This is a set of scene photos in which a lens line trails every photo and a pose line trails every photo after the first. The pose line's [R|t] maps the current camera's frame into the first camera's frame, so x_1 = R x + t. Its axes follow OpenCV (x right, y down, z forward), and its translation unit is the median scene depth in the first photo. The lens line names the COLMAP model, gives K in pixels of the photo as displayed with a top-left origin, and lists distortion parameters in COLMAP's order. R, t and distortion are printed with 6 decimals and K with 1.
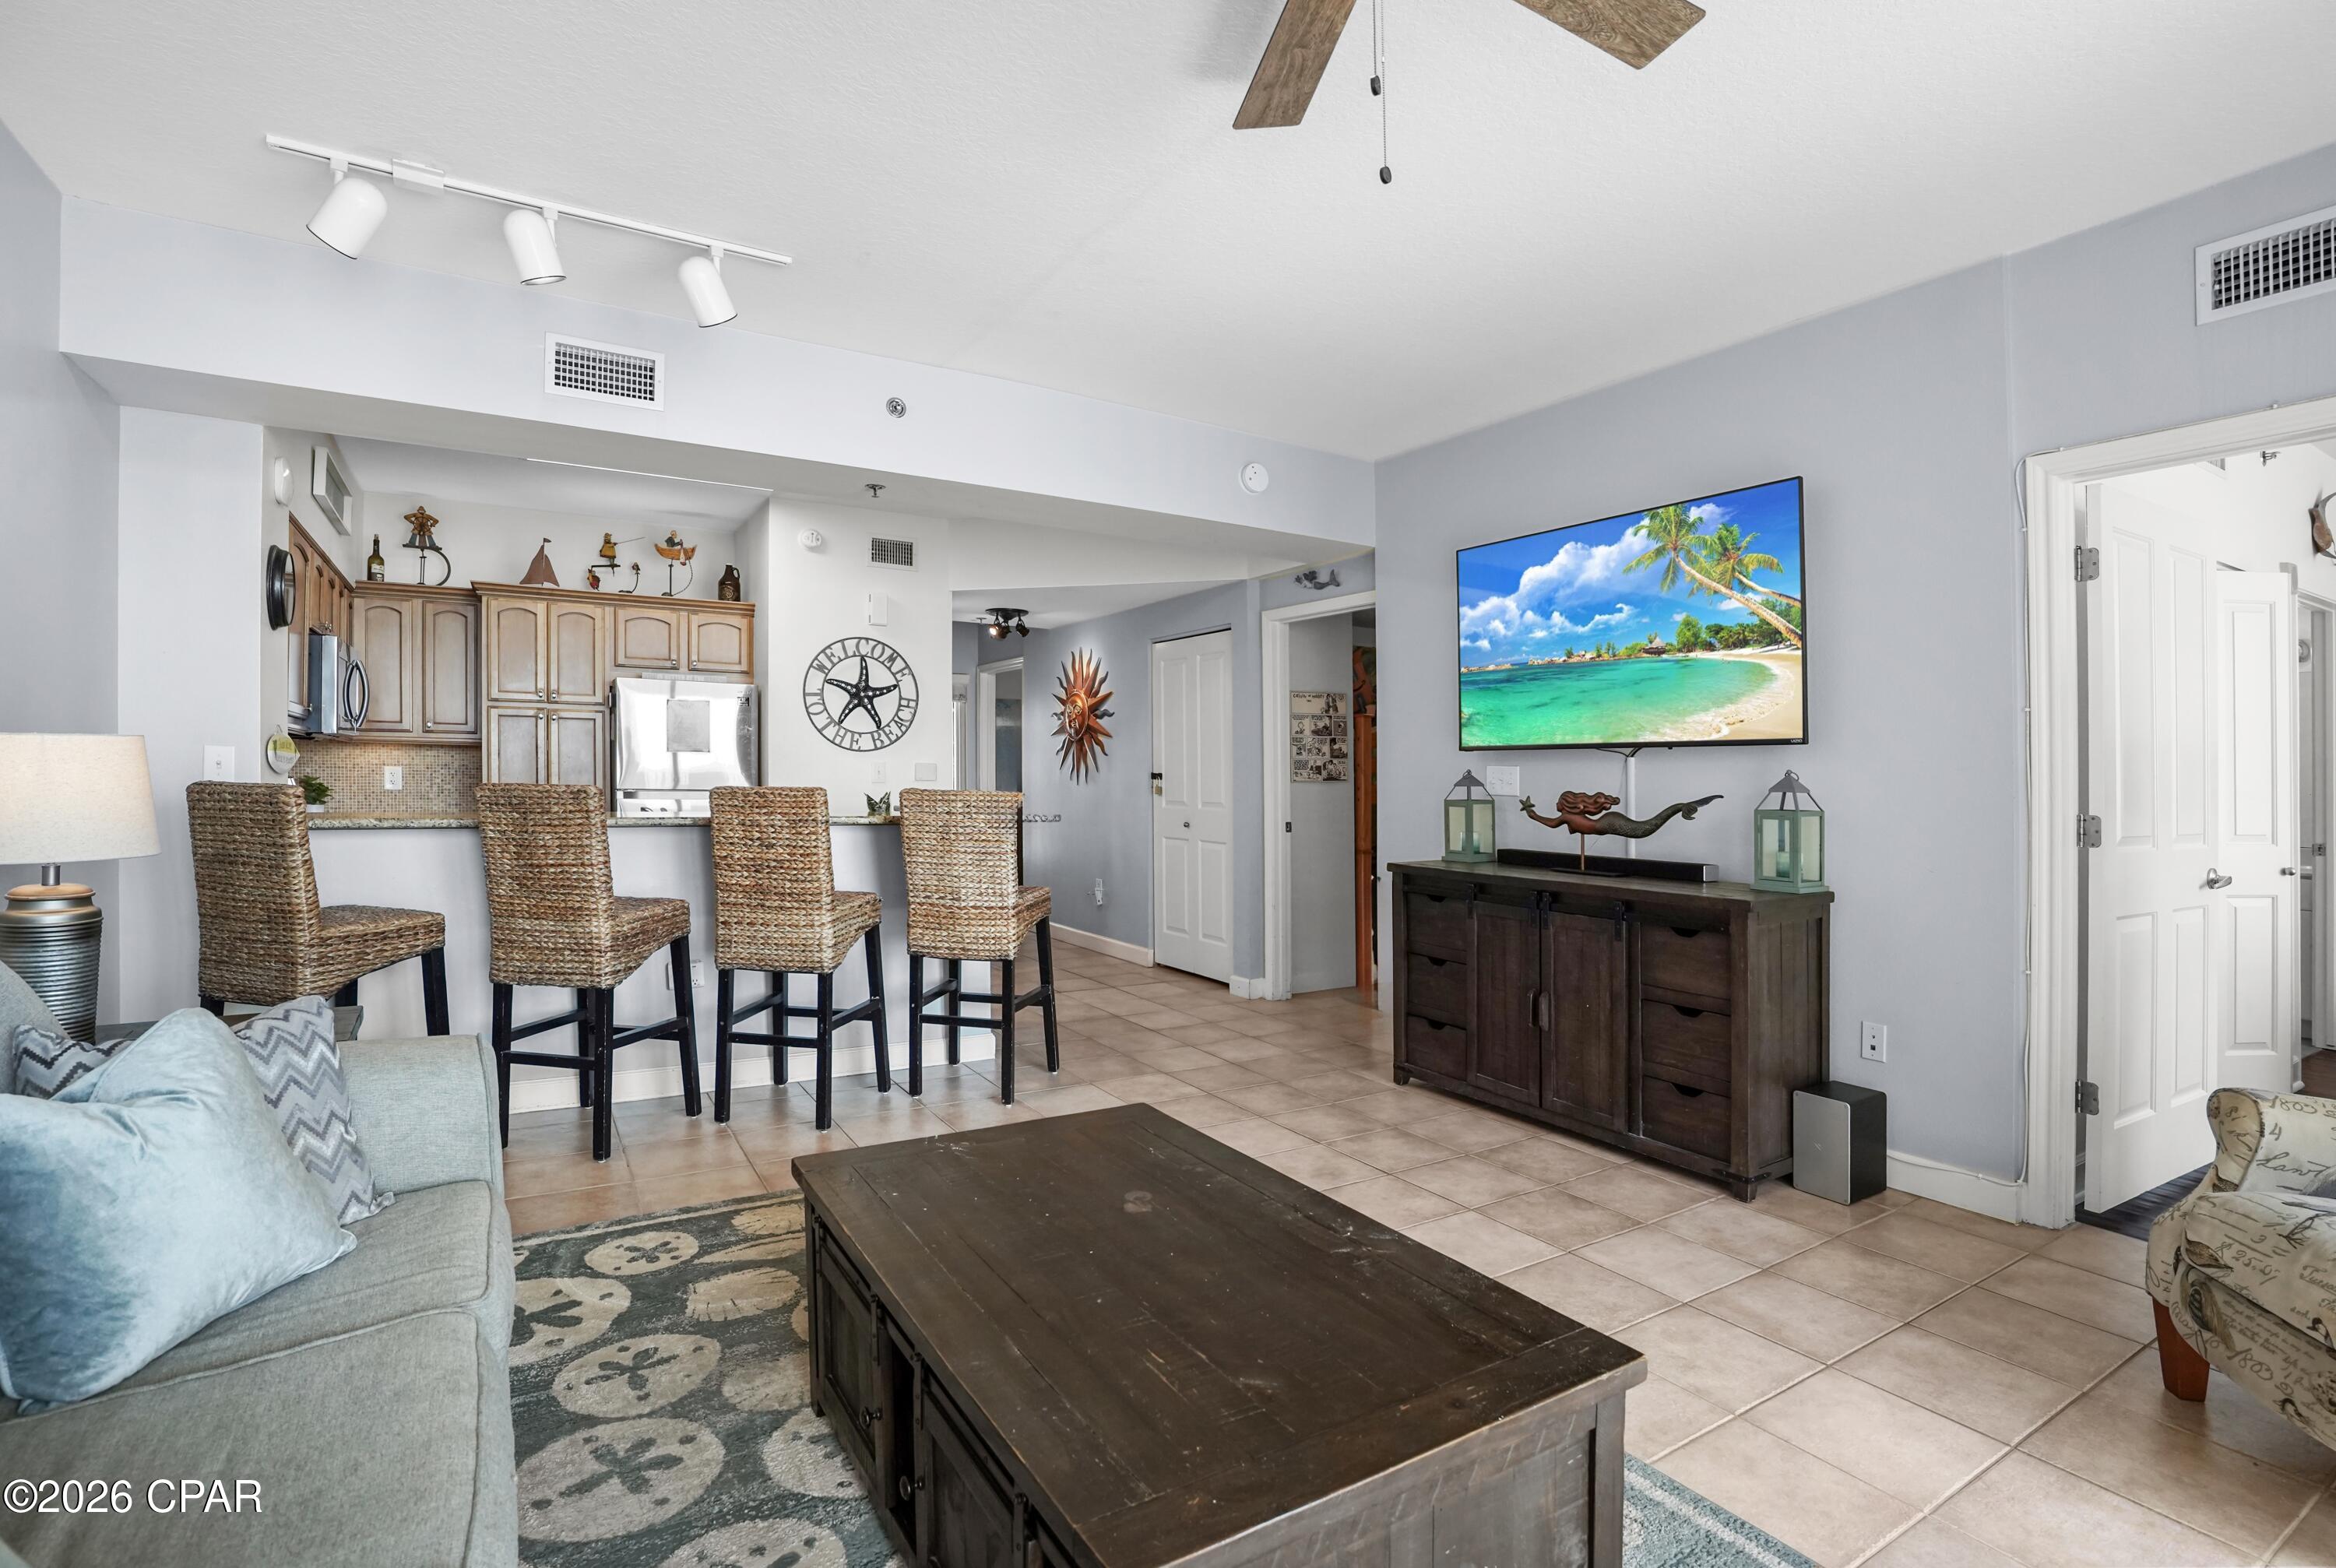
lens RADIAL K [[1129.4, 0, 1176.9], [0, 1129.4, 746.0], [0, 0, 1]] dist [-0.067392, 0.021362]
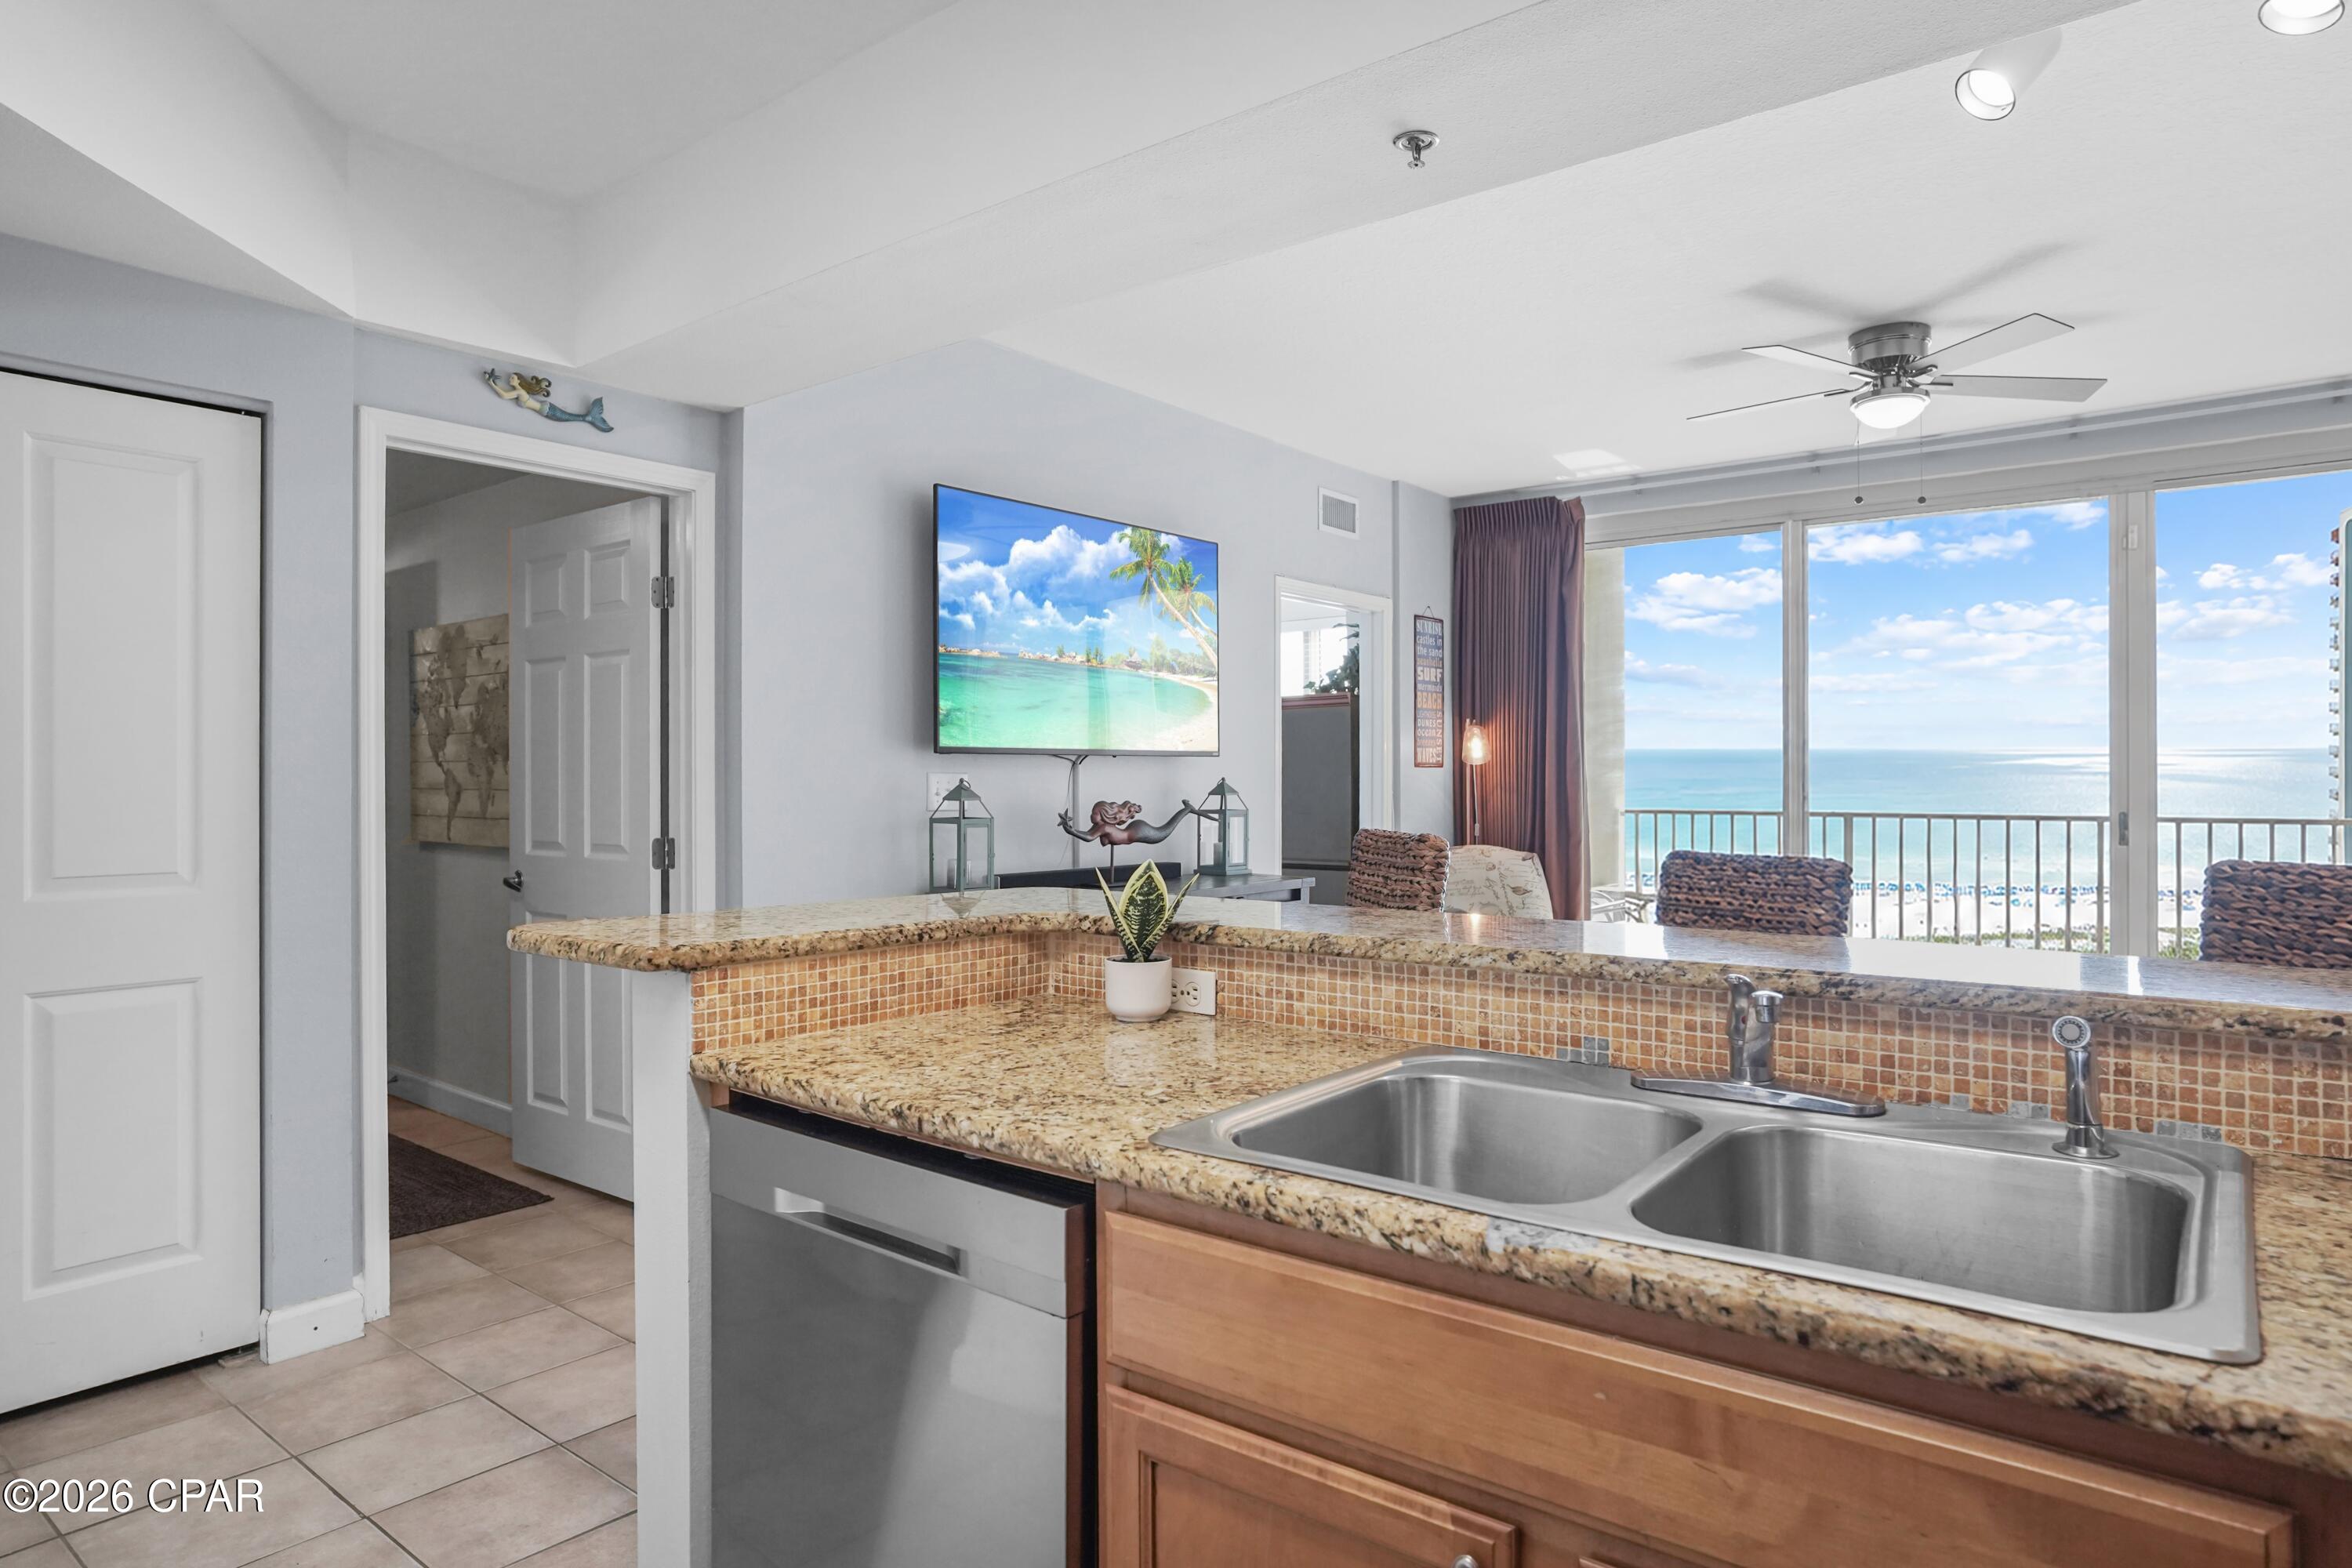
lens RADIAL K [[1362.2, 0, 1191.2], [0, 1362.2, 768.2], [0, 0, 1]] dist [-0.032742, 0.009745]
pose [[-0.338452, -0.005152, 0.940969, -0.758068], [-0.026595, 0.999638, -0.004093, 0.014796], [-0.940608, -0.026410, -0.338467, 1.327434]]
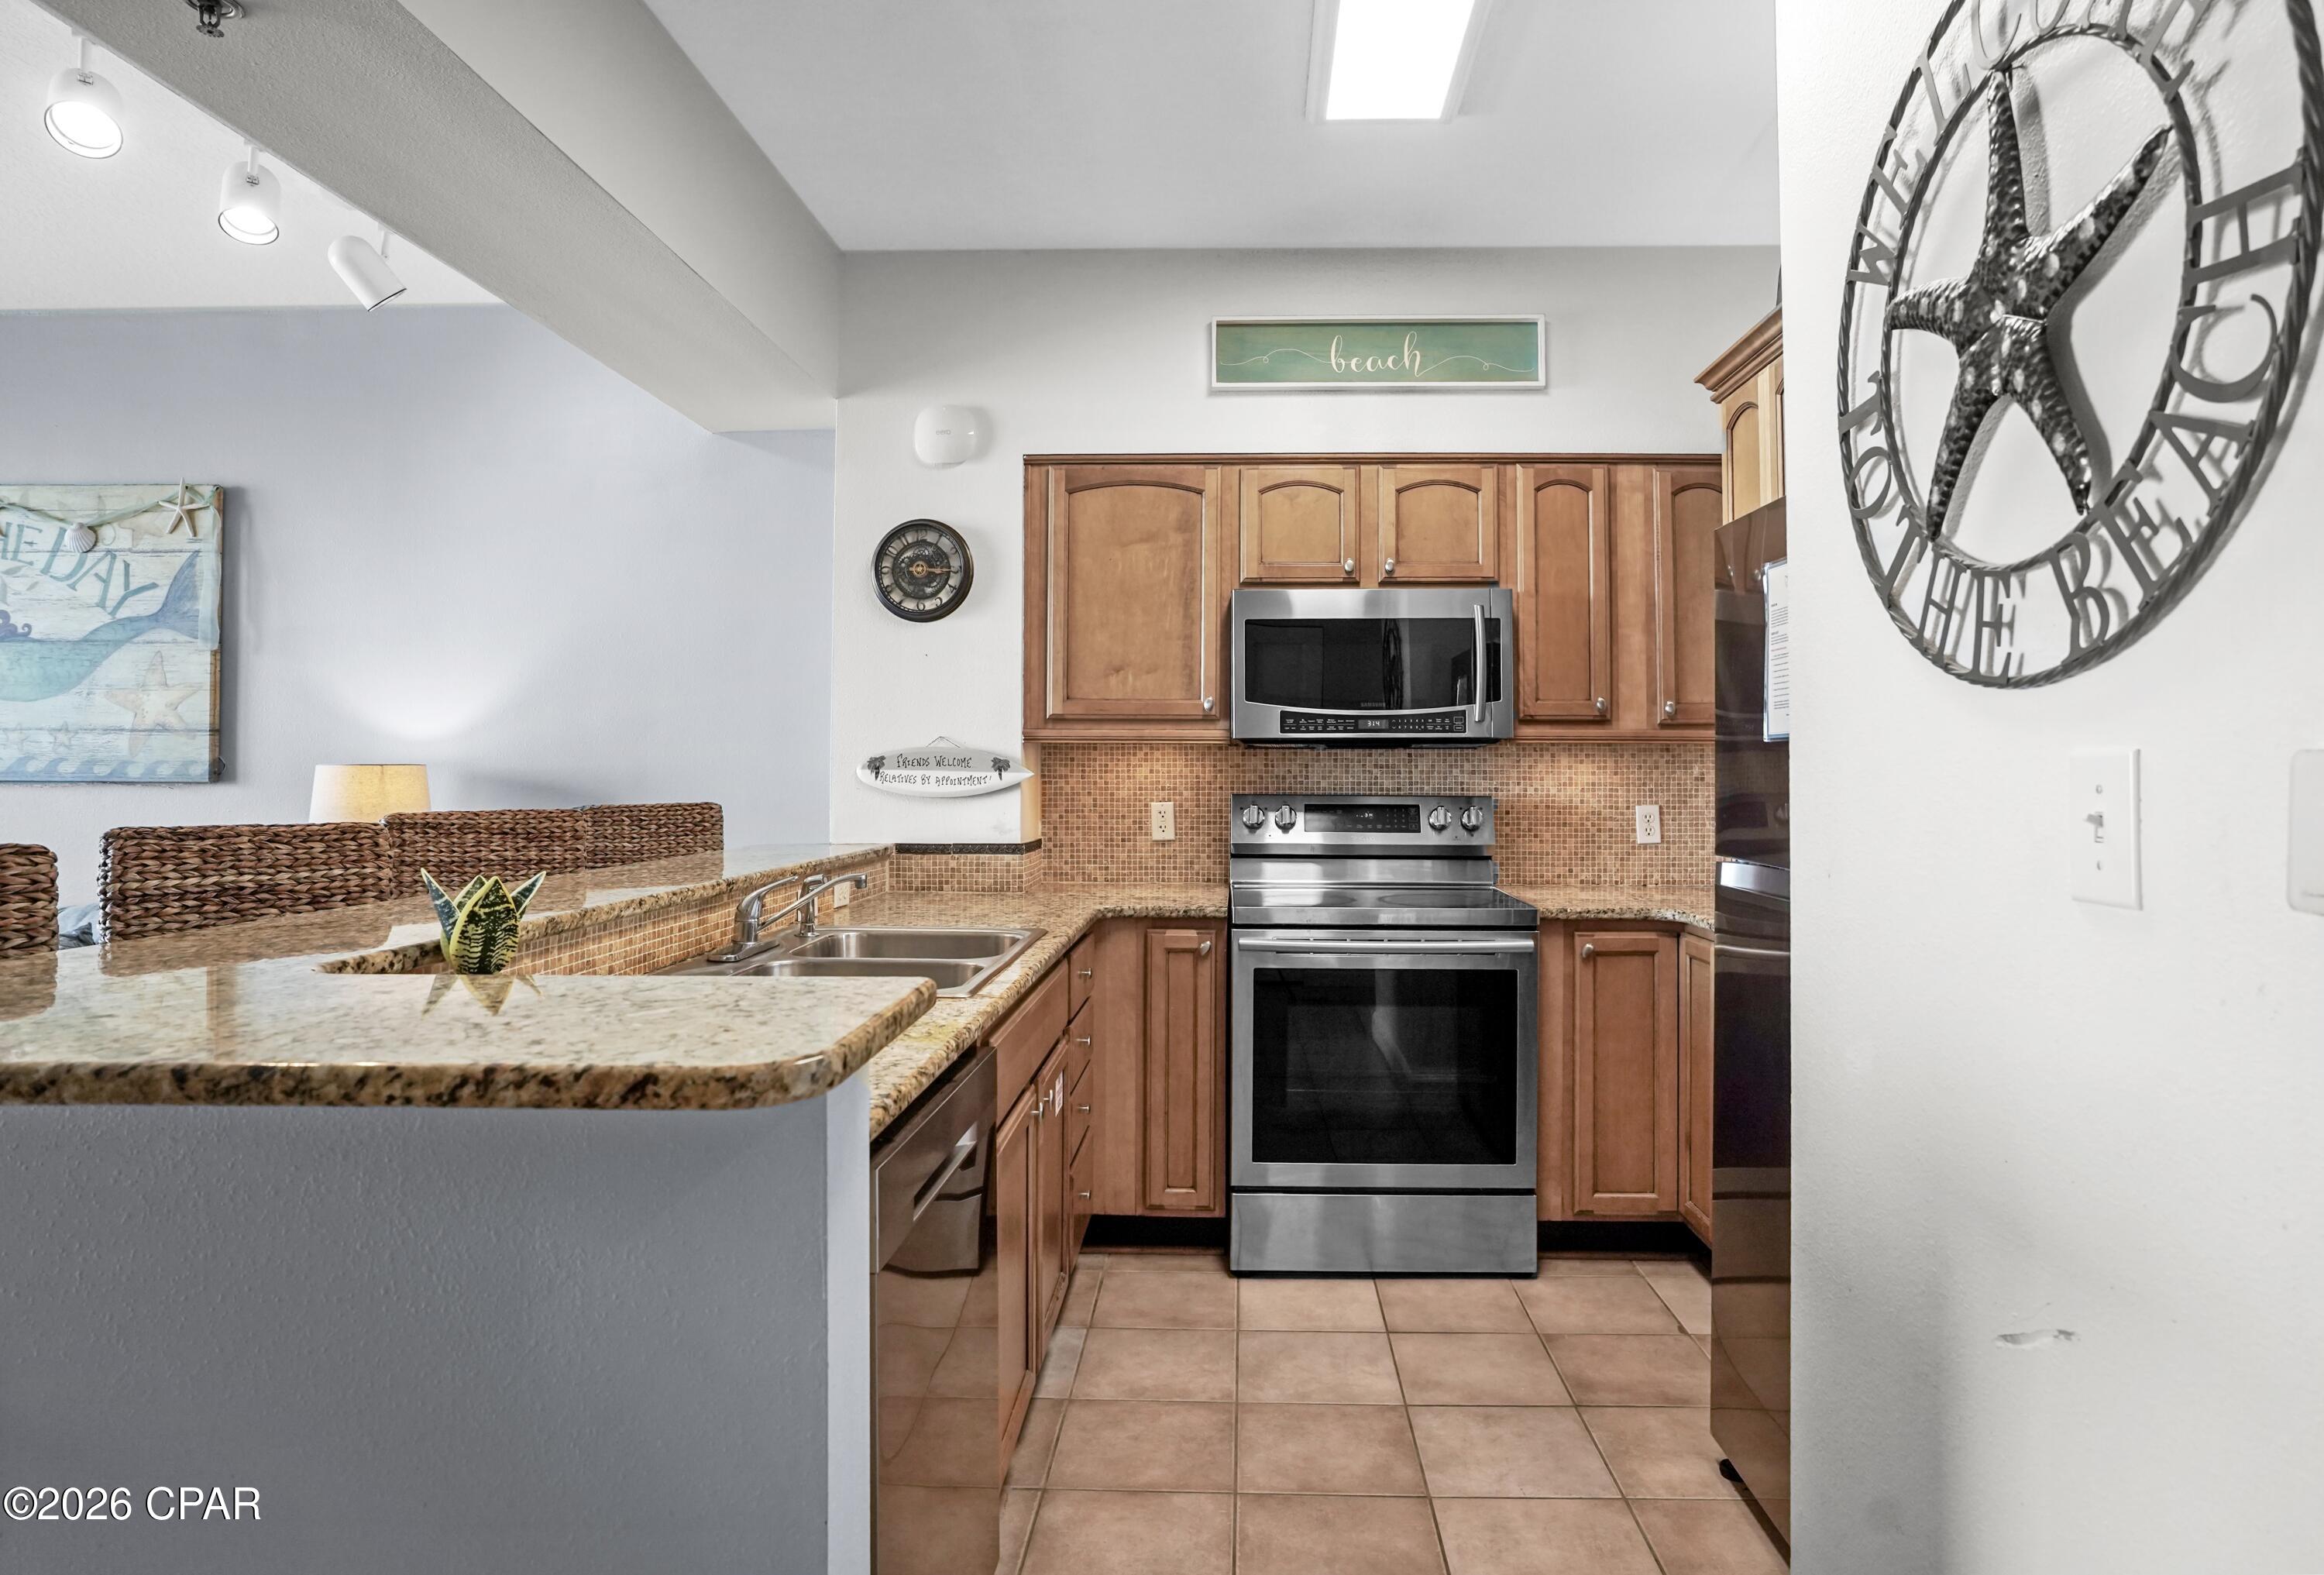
lens RADIAL K [[1296.9, 0, 1187.7], [0, 1296.9, 740.6], [0, 0, 1]] dist [-0.059292, 0.036413]
pose [[-0.567697, -0.033242, -0.822566, -0.119707], [0.012679, 0.998713, -0.049111, 0.030035], [0.823140, -0.038310, -0.566545, 1.561343]]
